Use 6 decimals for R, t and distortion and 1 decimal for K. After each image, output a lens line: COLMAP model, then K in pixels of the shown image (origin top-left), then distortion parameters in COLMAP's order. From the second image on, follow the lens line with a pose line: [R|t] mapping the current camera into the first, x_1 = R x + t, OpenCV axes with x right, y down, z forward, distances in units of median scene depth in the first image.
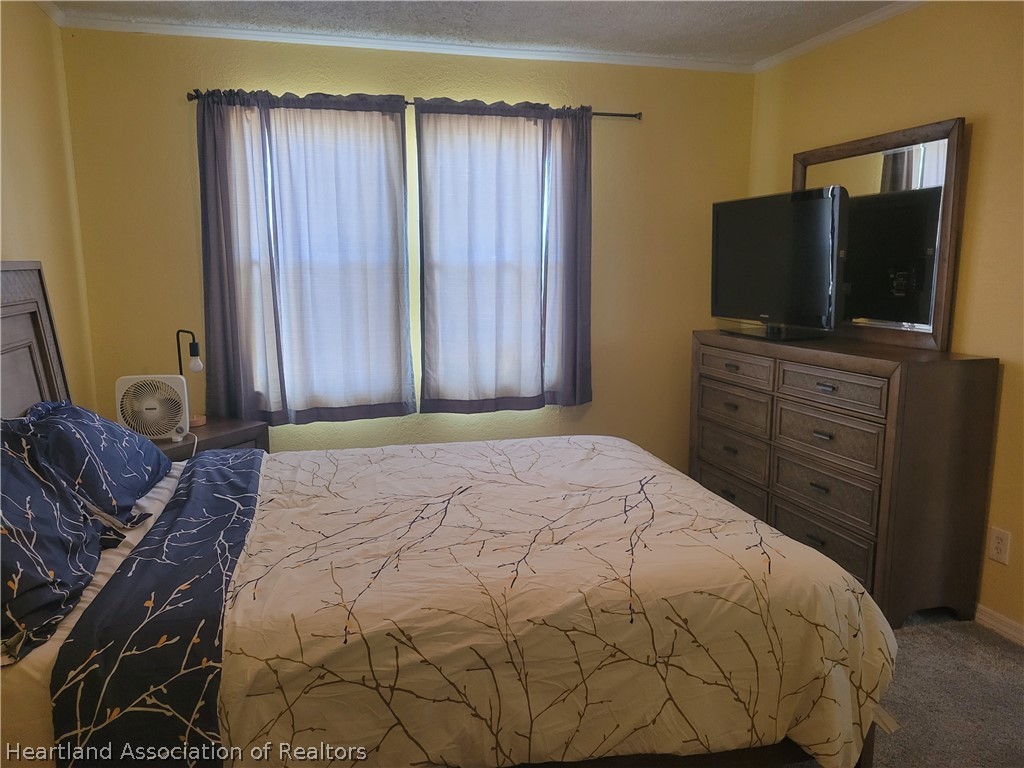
lens RADIAL K [[780.7, 0, 492.9], [0, 780.7, 413.8], [0, 0, 1]] dist [0.033074, -0.010685]
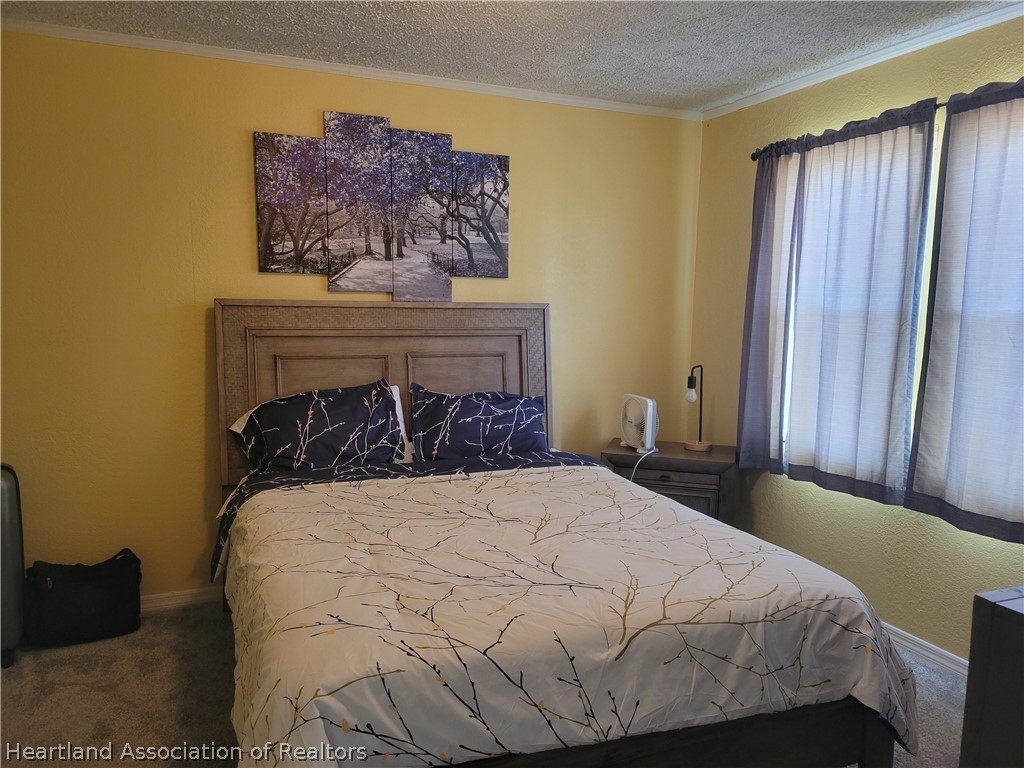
lens RADIAL K [[763.5, 0, 499.5], [0, 763.5, 405.1], [0, 0, 1]] dist [0.045555, -0.022369]
pose [[0.136073, 0.143511, -0.980249, 0.638211], [-0.206684, 0.971793, 0.113582, -0.112545], [0.968899, 0.187146, 0.161896, 0.532525]]
